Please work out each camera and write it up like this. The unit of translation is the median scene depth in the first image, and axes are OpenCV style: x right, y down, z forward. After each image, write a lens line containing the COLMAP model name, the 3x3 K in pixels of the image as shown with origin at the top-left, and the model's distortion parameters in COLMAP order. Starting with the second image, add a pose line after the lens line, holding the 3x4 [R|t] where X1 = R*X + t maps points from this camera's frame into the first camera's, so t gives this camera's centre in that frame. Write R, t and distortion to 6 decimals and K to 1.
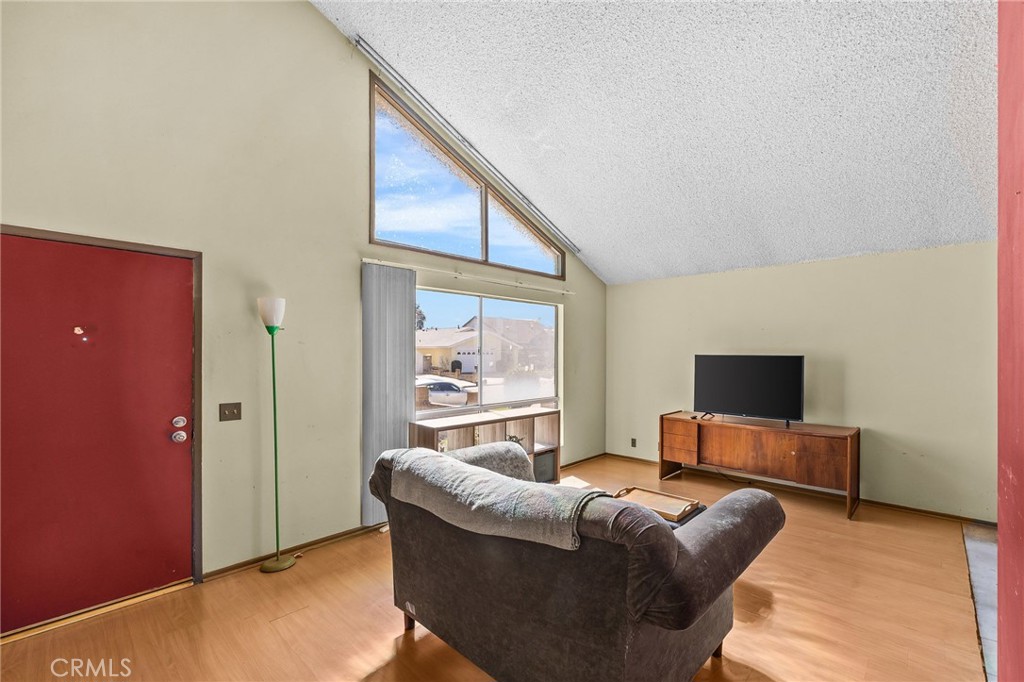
lens RADIAL K [[447.3, 0, 516.1], [0, 447.3, 360.8], [0, 0, 1]] dist [-0.000283, -0.000062]
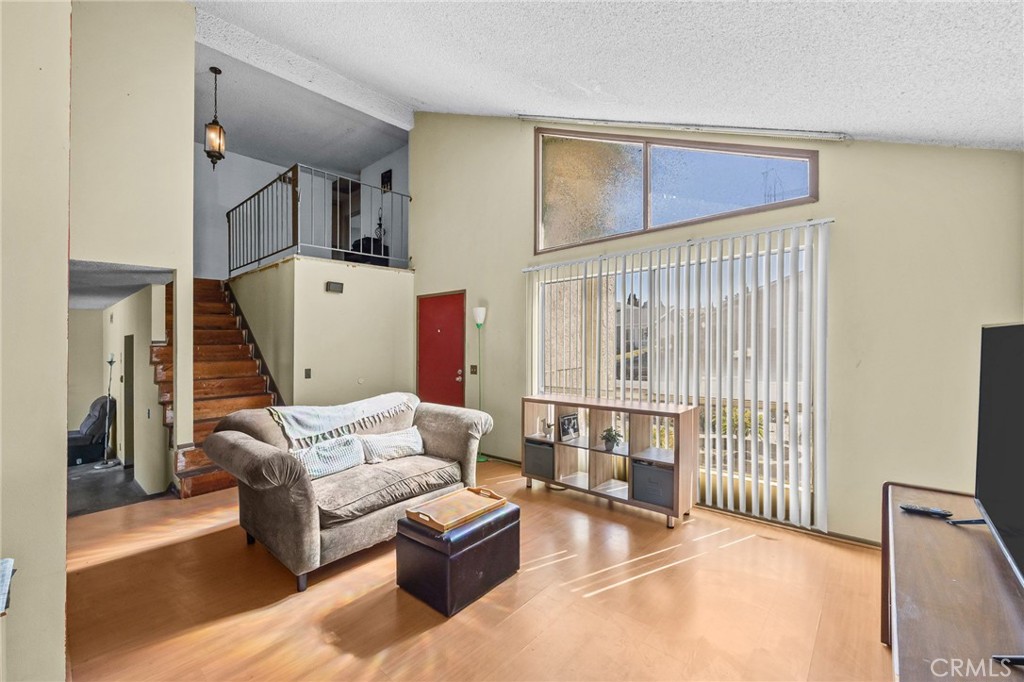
lens RADIAL K [[415.3, 0, 510.7], [0, 415.3, 336.6], [0, 0, 1]] dist [-0.016805, -0.000113]
pose [[0.032006, -0.010736, -0.999430, 1.126431], [0.002192, 0.999941, -0.010672, -0.007906], [0.999485, -0.001849, 0.032028, 1.095562]]
